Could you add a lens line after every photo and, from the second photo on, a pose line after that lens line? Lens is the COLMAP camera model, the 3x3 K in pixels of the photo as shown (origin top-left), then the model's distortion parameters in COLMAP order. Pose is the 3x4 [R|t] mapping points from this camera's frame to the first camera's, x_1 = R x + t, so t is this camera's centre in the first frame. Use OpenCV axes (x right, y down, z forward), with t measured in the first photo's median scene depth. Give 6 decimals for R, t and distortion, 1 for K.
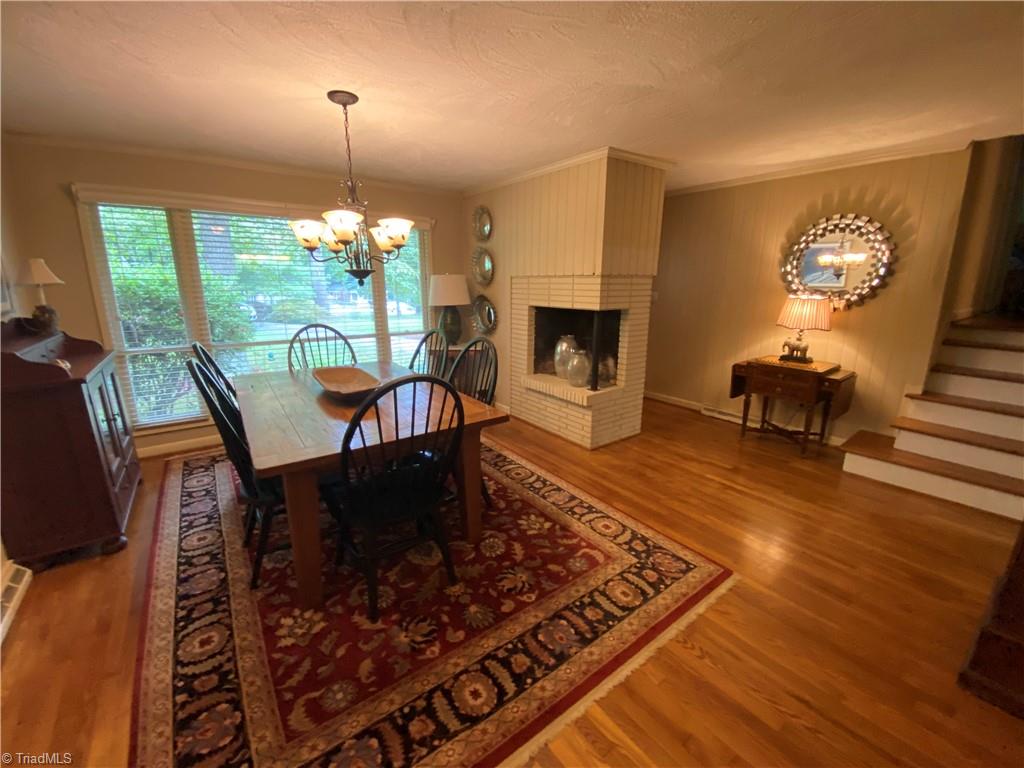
lens RADIAL K [[413.2, 0, 509.8], [0, 413.2, 381.3], [0, 0, 1]] dist [0.029324, -0.024915]
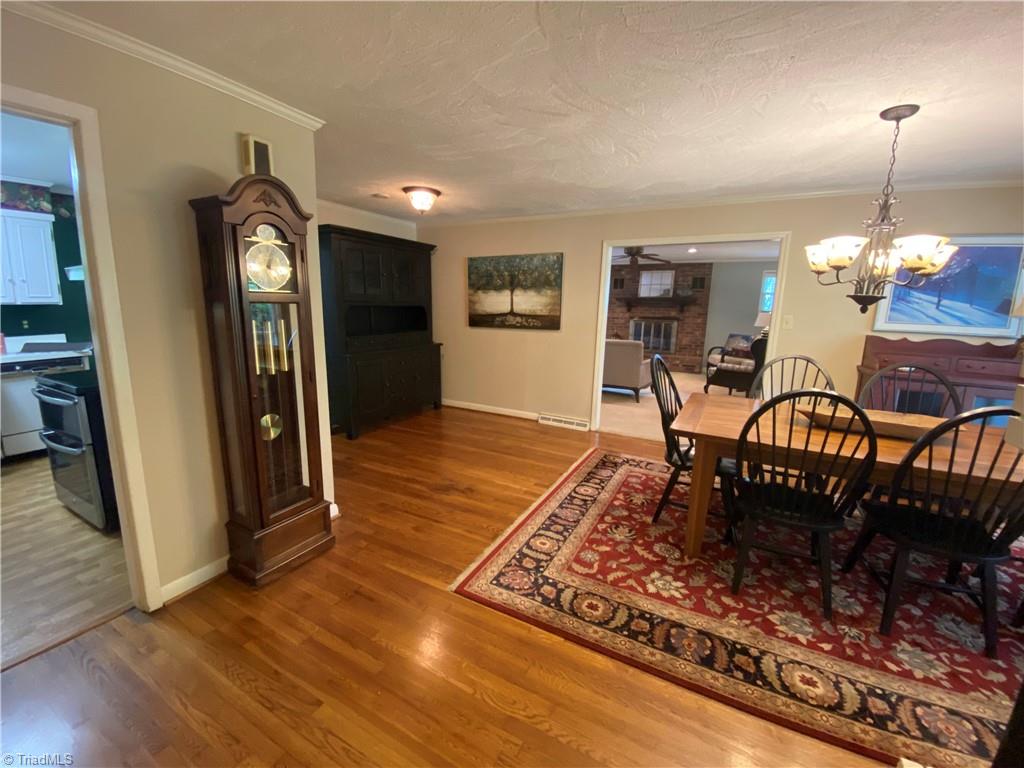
lens RADIAL K [[413.2, 0, 509.8], [0, 413.2, 381.3], [0, 0, 1]] dist [0.029324, -0.024915]
pose [[-0.903602, 0.052622, -0.425129, 0.536210], [-0.129912, 0.912025, 0.389015, -0.254535], [0.408200, 0.406744, -0.817271, 1.093540]]
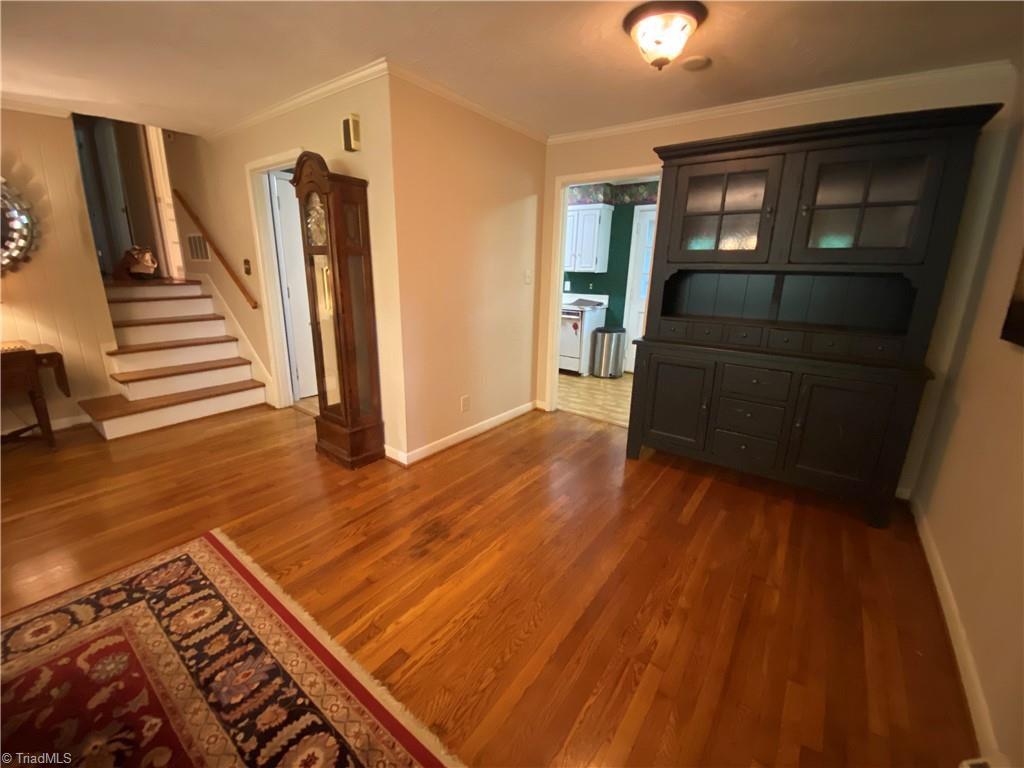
lens RADIAL K [[414.1, 0, 511.8], [0, 414.1, 381.4], [0, 0, 1]] dist [0.016377, -0.018119]
pose [[-0.284783, -0.265252, 0.921162, -0.328416], [0.206204, 0.921506, 0.329100, -0.036008], [-0.936151, 0.283669, -0.207733, 0.279412]]
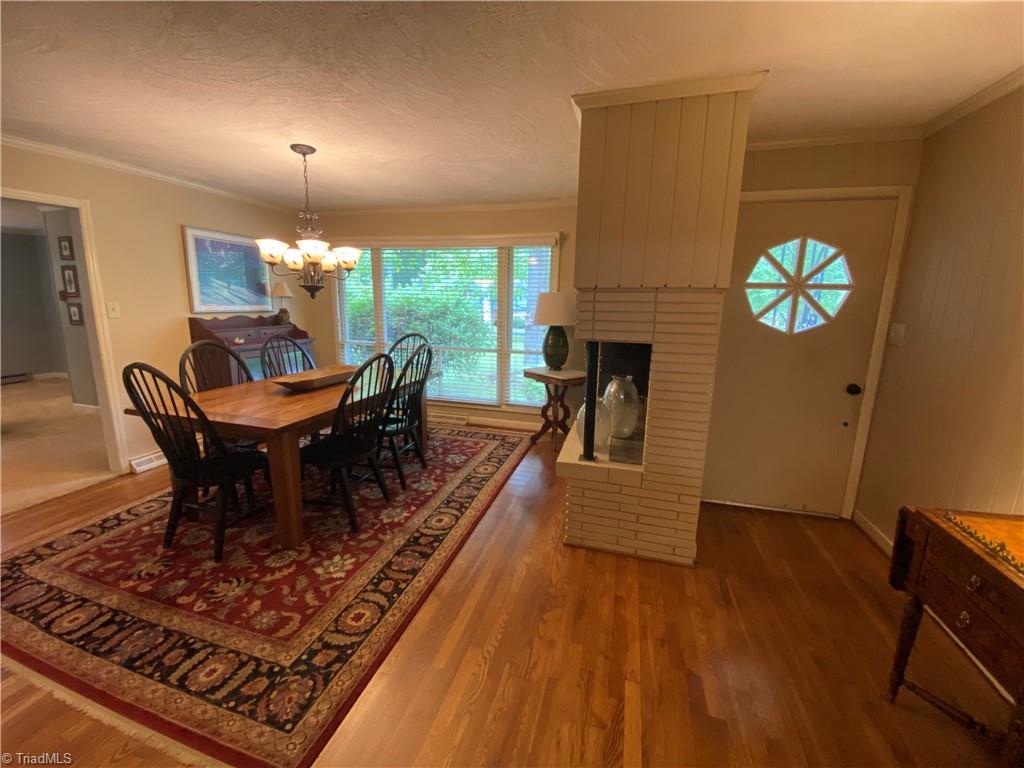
lens RADIAL K [[413.2, 0, 509.8], [0, 413.2, 381.3], [0, 0, 1]] dist [0.029324, -0.024915]
pose [[0.602093, 0.156732, -0.782891, 0.715116], [-0.198345, 0.979167, 0.043486, -0.118875], [0.773397, 0.129100, 0.620637, 0.535206]]
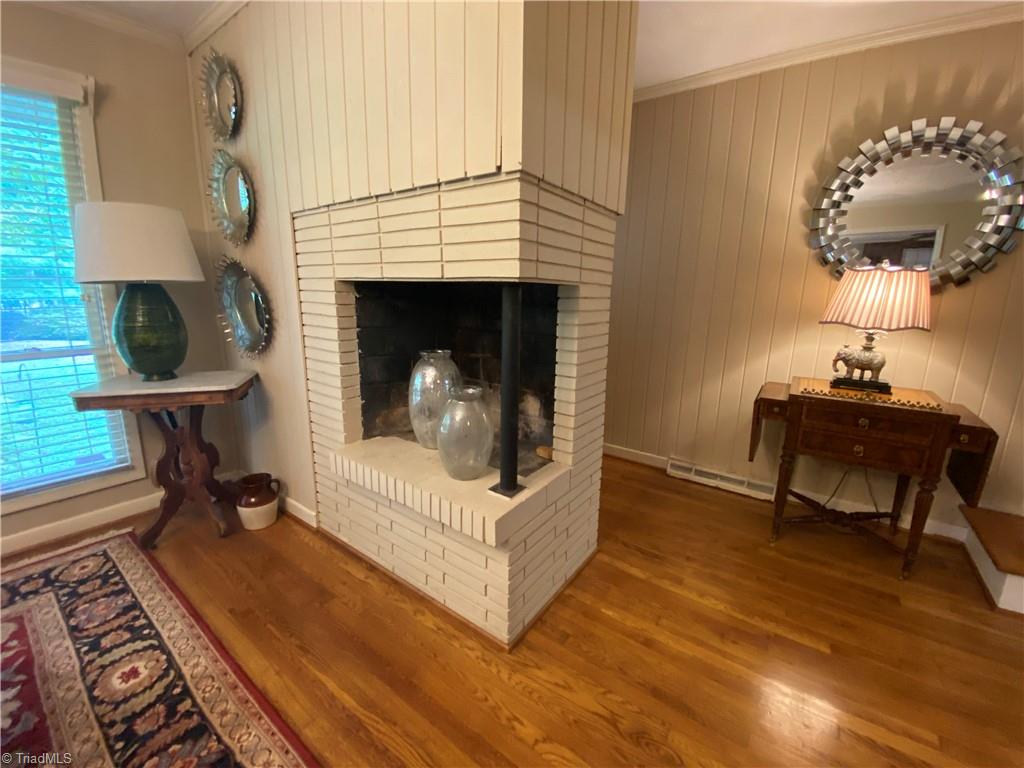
lens RADIAL K [[414.1, 0, 511.8], [0, 414.1, 381.4], [0, 0, 1]] dist [0.016377, -0.018119]
pose [[0.953467, -0.047358, 0.297754, 0.106838], [0.055062, 0.998329, -0.017535, -0.083343], [-0.296426, 0.033114, 0.954481, 0.704295]]
